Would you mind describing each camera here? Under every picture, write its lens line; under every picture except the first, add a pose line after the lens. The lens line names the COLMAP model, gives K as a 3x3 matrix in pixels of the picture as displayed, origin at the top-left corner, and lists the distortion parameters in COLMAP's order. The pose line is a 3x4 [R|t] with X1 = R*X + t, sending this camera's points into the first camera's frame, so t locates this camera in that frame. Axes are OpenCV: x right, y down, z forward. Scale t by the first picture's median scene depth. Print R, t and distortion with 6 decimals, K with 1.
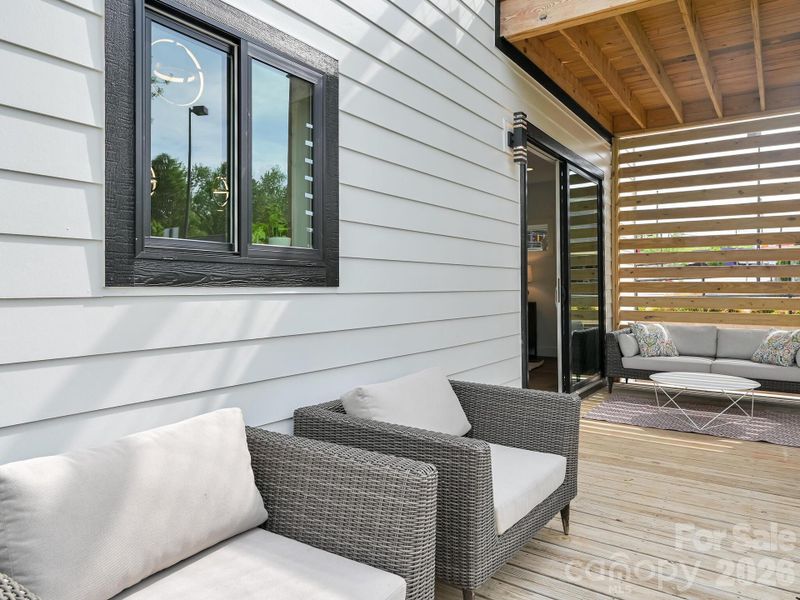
lens RADIAL K [[560.1, 0, 401.6], [0, 560.1, 291.6], [0, 0, 1]] dist [0.000140, -0.001158]
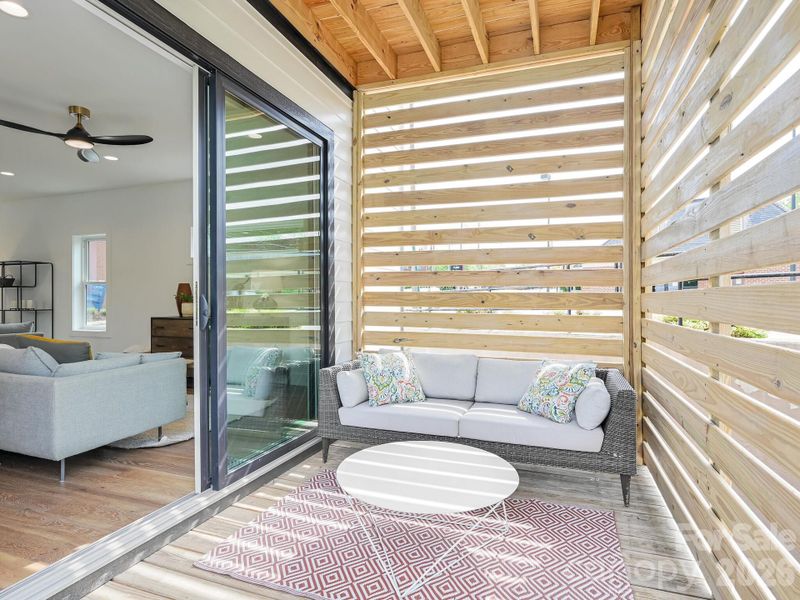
lens RADIAL K [[480.3, 0, 400.0], [0, 480.3, 300.0], [0, 0, 1]] dist [0.004761, 0.001287]
pose [[0.966782, 0.003595, 0.255578, 0.300229], [-0.002278, 0.999983, -0.005450, -0.002996], [-0.255594, 0.004687, 0.966773, 0.422482]]
